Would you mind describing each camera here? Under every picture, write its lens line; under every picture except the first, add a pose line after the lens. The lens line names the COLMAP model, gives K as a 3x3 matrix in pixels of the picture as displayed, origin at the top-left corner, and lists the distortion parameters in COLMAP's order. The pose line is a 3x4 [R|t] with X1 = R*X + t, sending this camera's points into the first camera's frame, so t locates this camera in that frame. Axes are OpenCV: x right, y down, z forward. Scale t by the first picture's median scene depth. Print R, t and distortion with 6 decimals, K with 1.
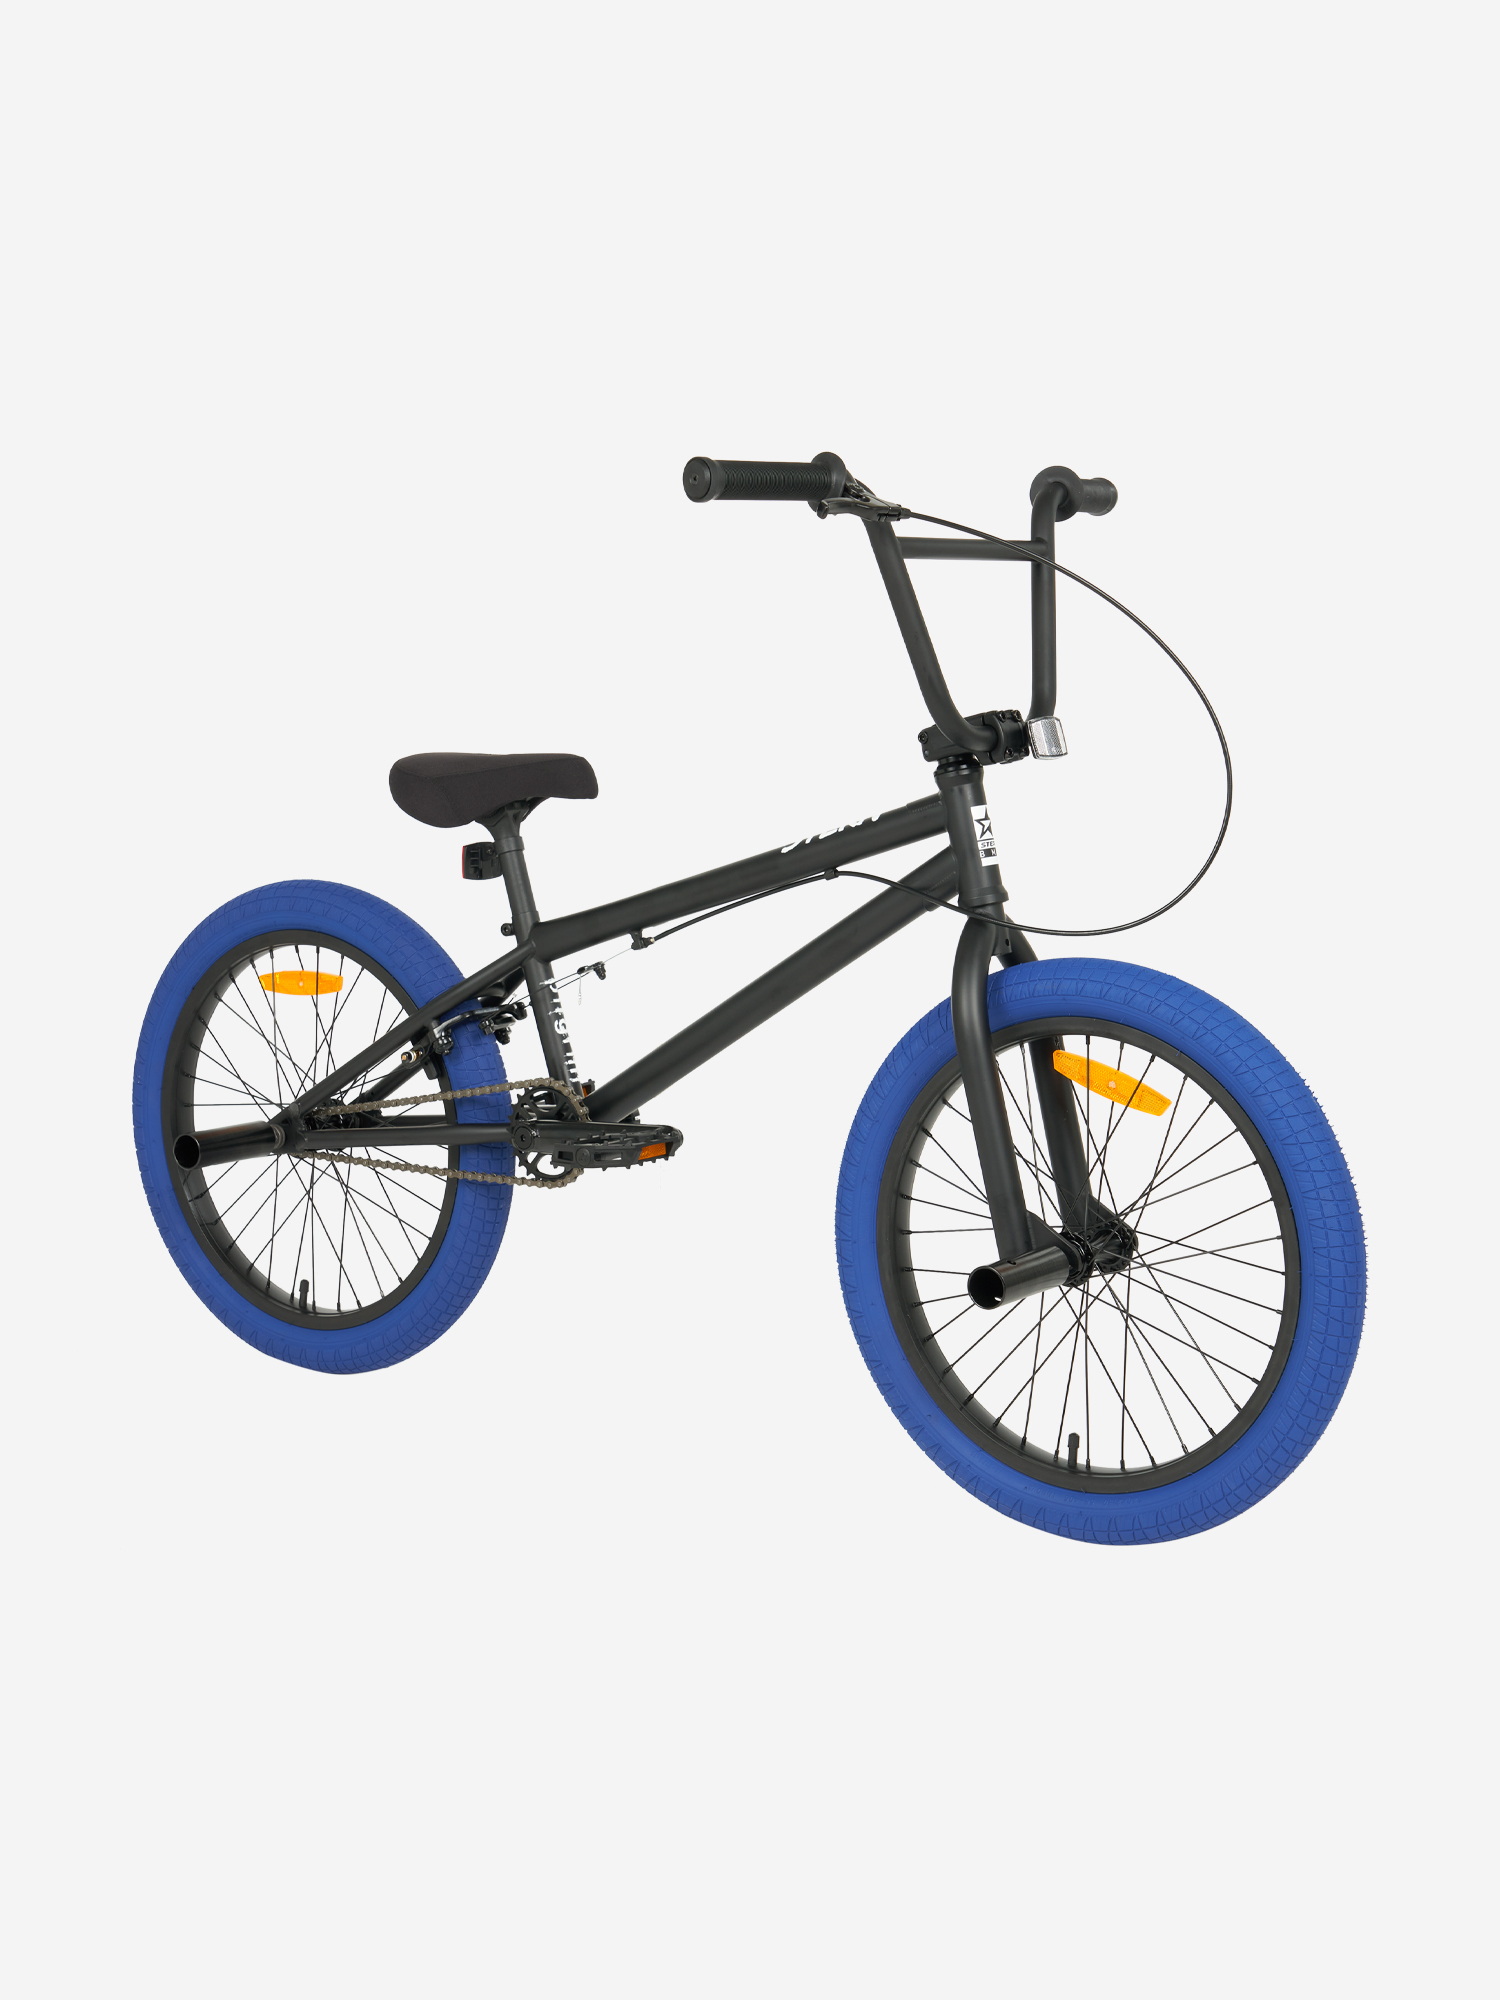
lens RADIAL K [[3324.6, 0, 751.4], [0, 3324.6, 998.5], [0, 0, 1]] dist [-0.000717, 0.000000]
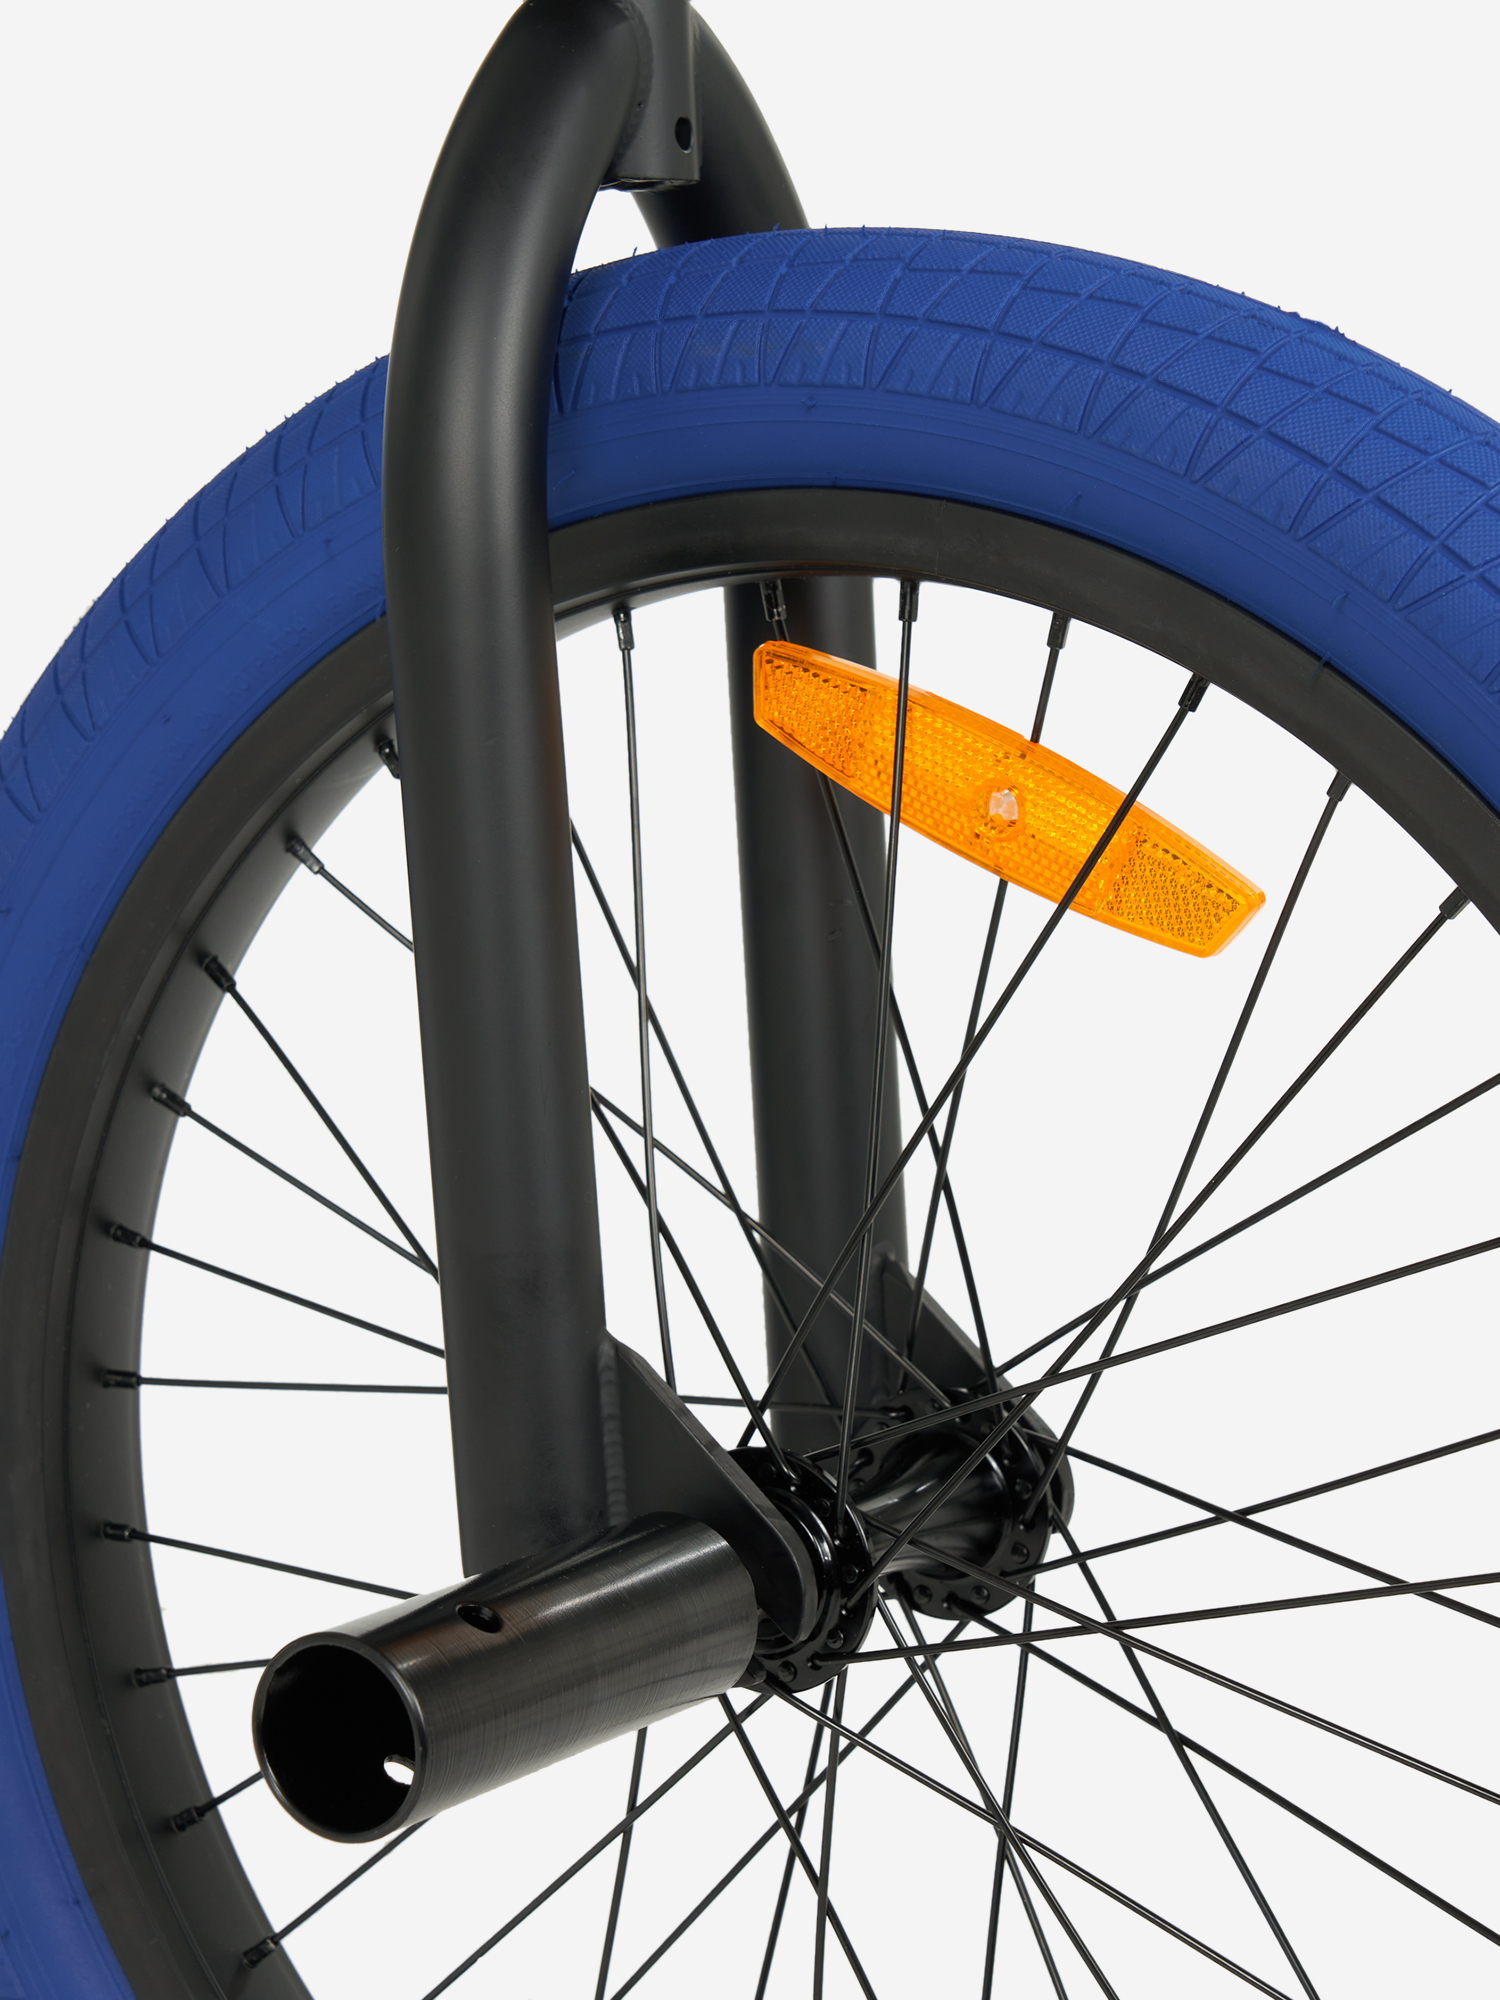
lens RADIAL K [[3961.2, 0, 749.3], [0, 3961.2, 1000.7], [0, 0, 1]] dist [-0.040015, 0.000000]
pose [[0.996895, 0.058628, 0.052566, 0.077486], [-0.060124, 0.997816, 0.027337, 0.032648], [-0.050849, -0.030413, 0.998243, 0.728364]]
